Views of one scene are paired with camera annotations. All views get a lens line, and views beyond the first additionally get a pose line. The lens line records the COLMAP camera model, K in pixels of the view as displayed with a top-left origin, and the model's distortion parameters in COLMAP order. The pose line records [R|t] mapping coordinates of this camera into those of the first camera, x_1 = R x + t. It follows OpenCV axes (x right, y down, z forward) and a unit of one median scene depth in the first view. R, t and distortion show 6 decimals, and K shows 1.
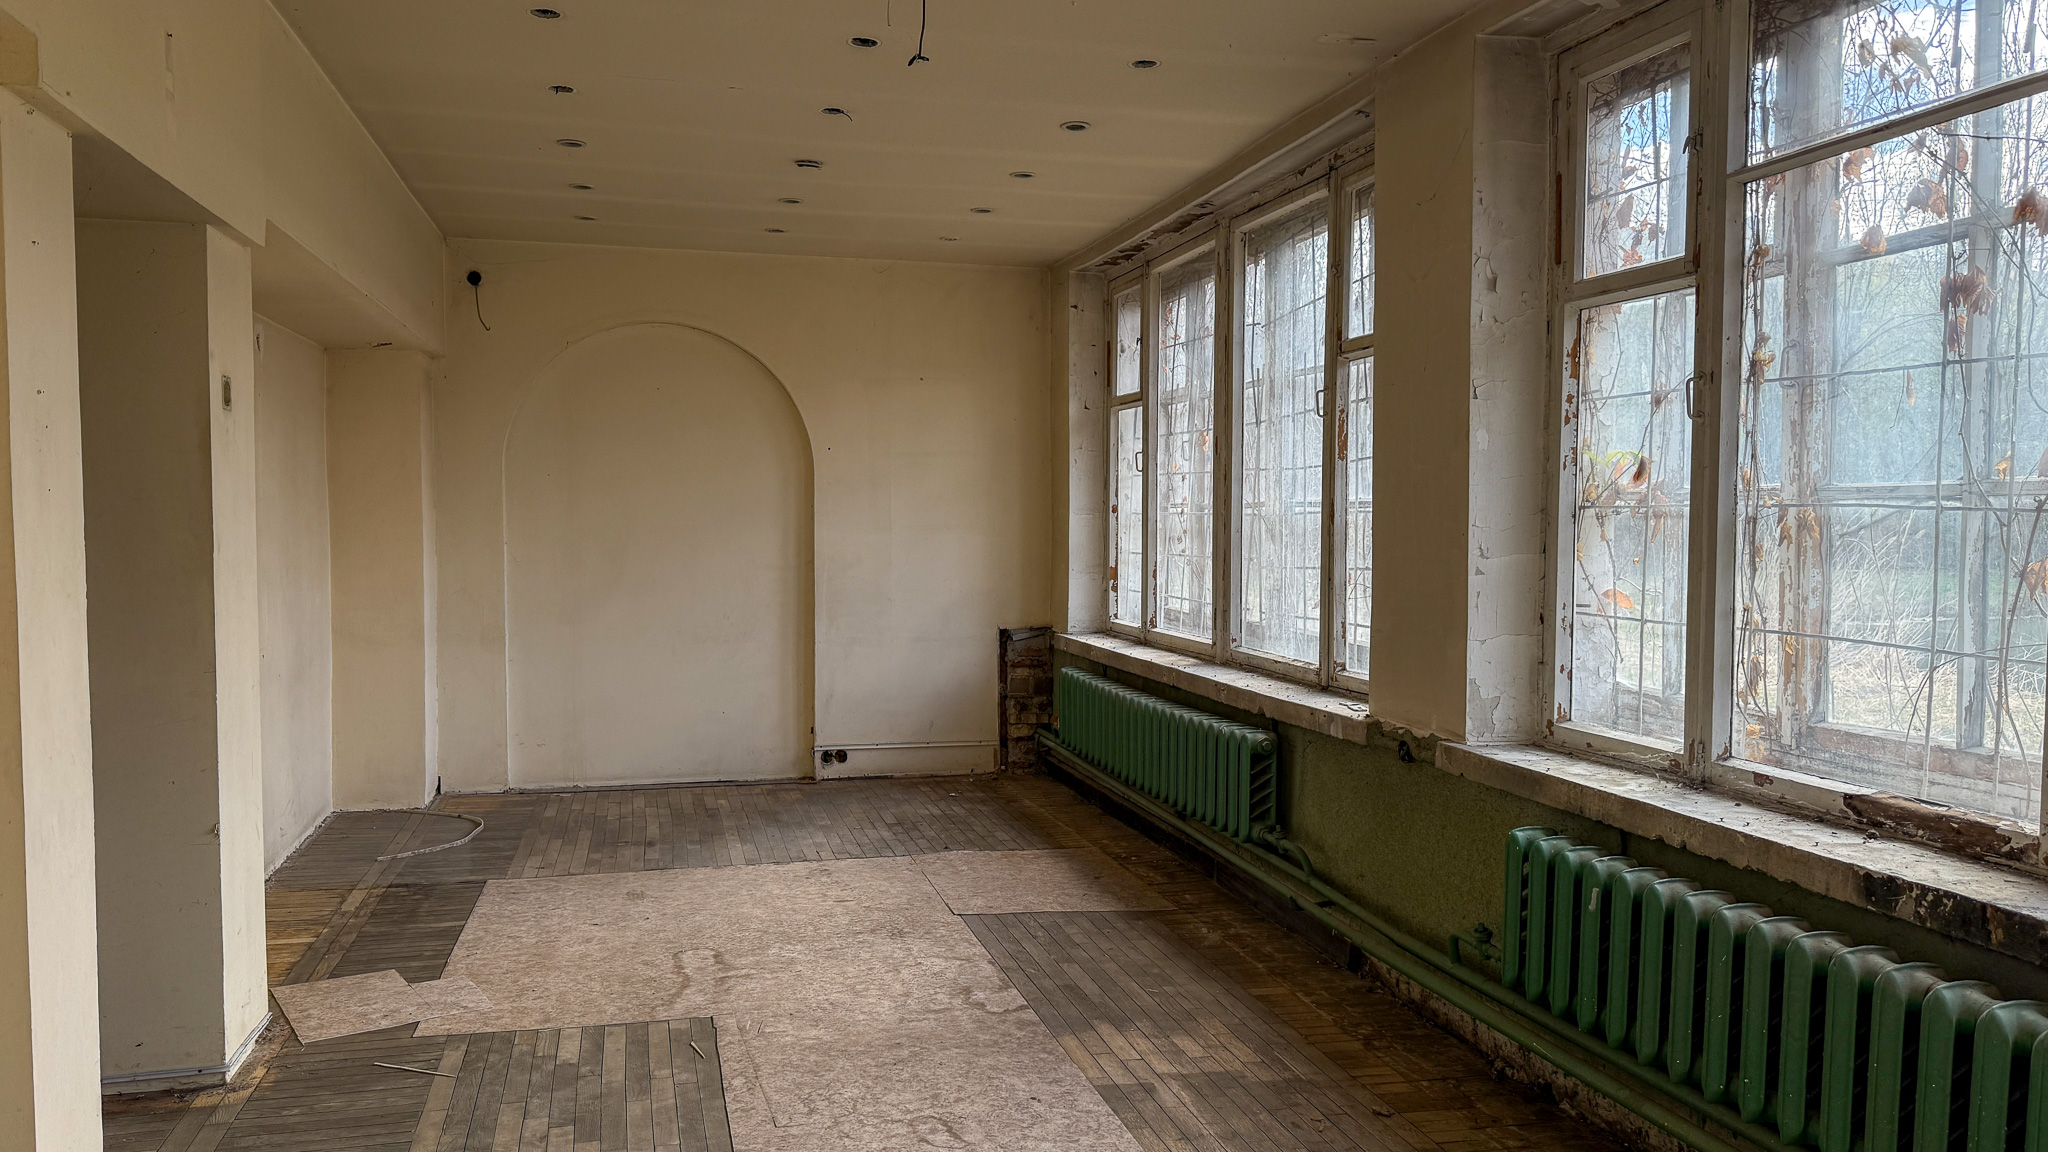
lens RADIAL K [[1285.0, 0, 1011.9], [0, 1285.0, 579.1], [0, 0, 1]] dist [-0.000206, -0.003023]
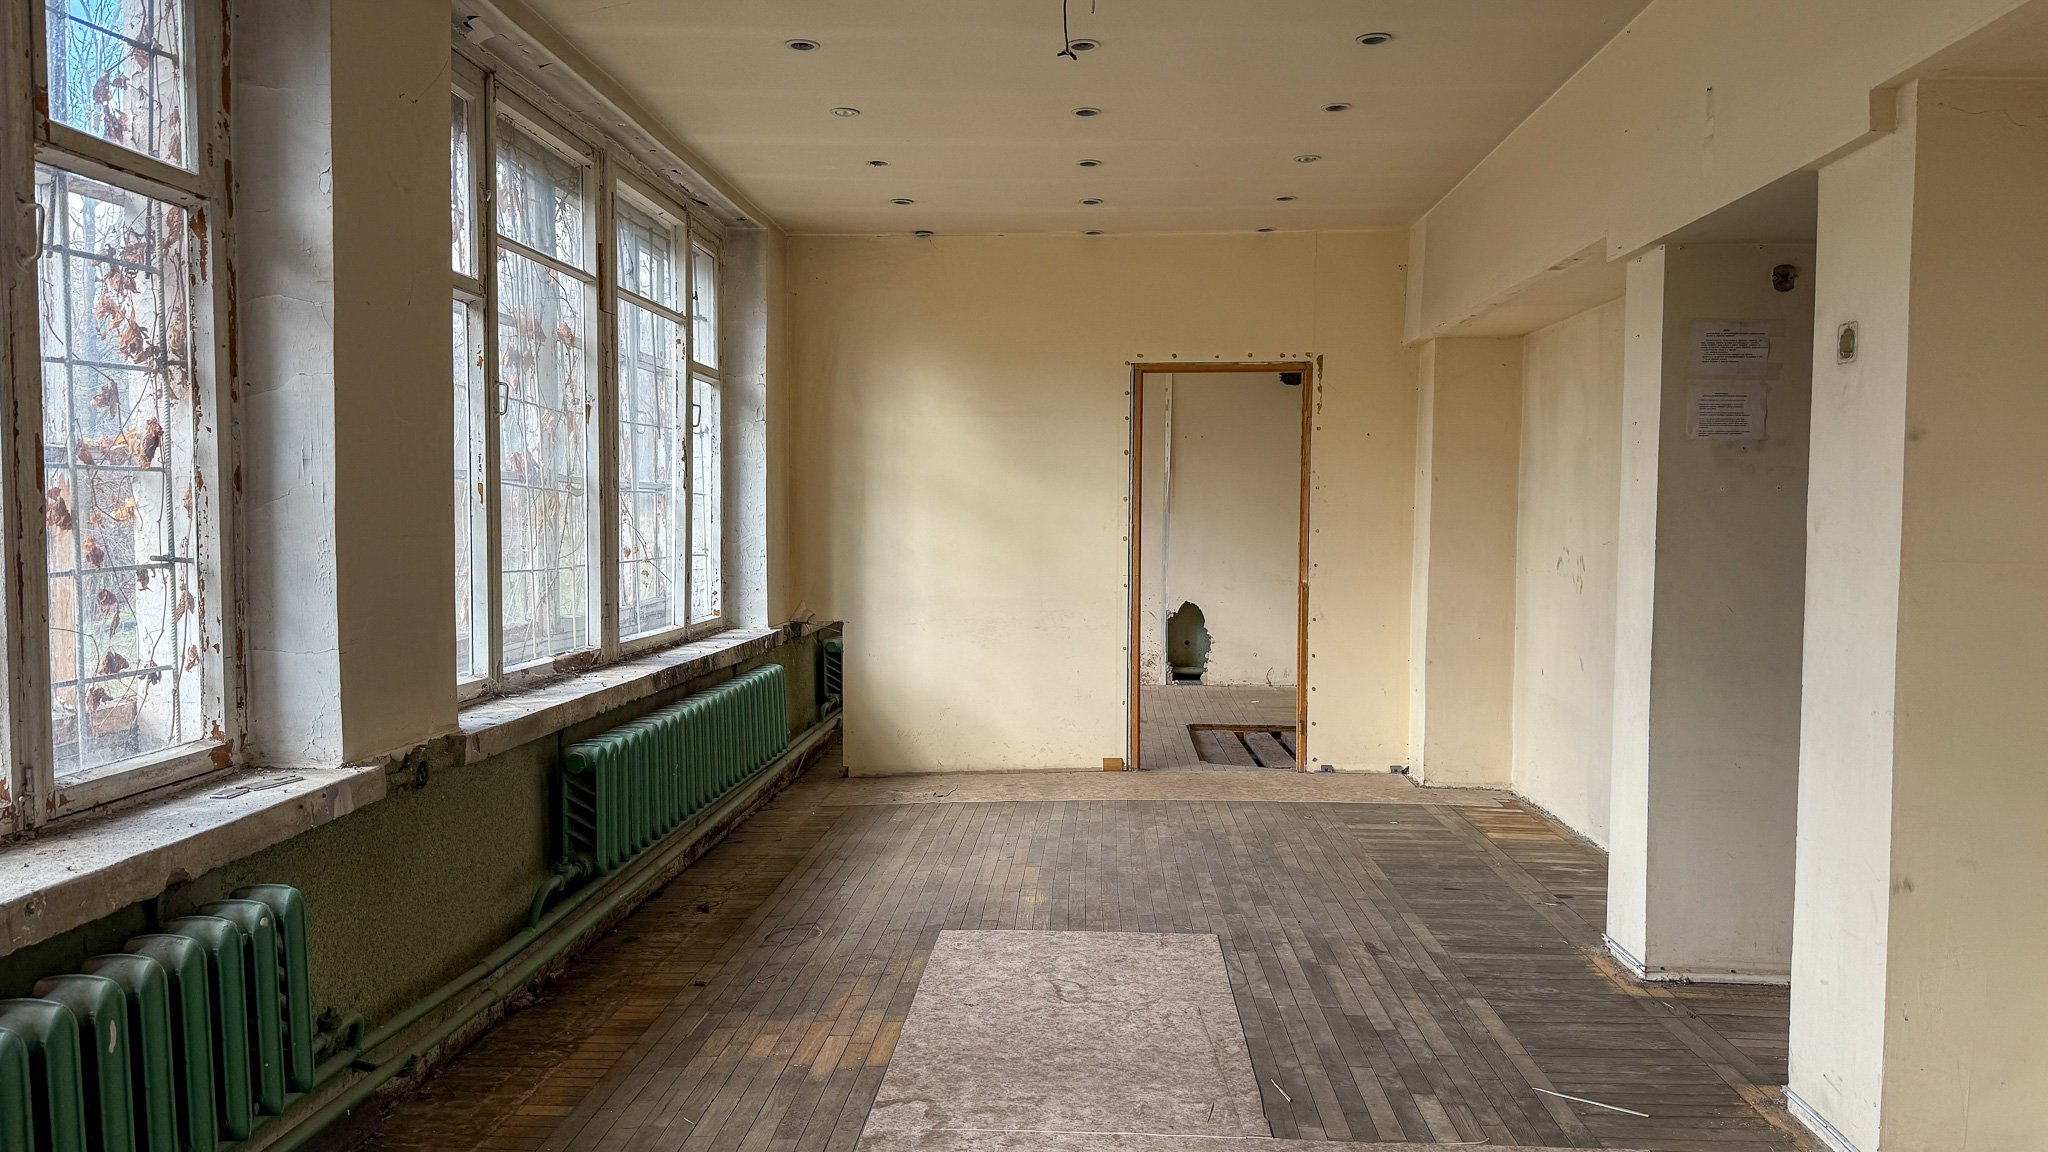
lens RADIAL K [[1285.0, 0, 1038.4], [0, 1285.0, 579.6], [0, 0, 1]] dist [-0.000206, -0.003023]
pose [[-0.946021, -0.023633, 0.323241, -0.370762], [0.011265, 0.994338, 0.105666, -0.079992], [-0.323908, 0.103603, -0.940399, 1.883986]]
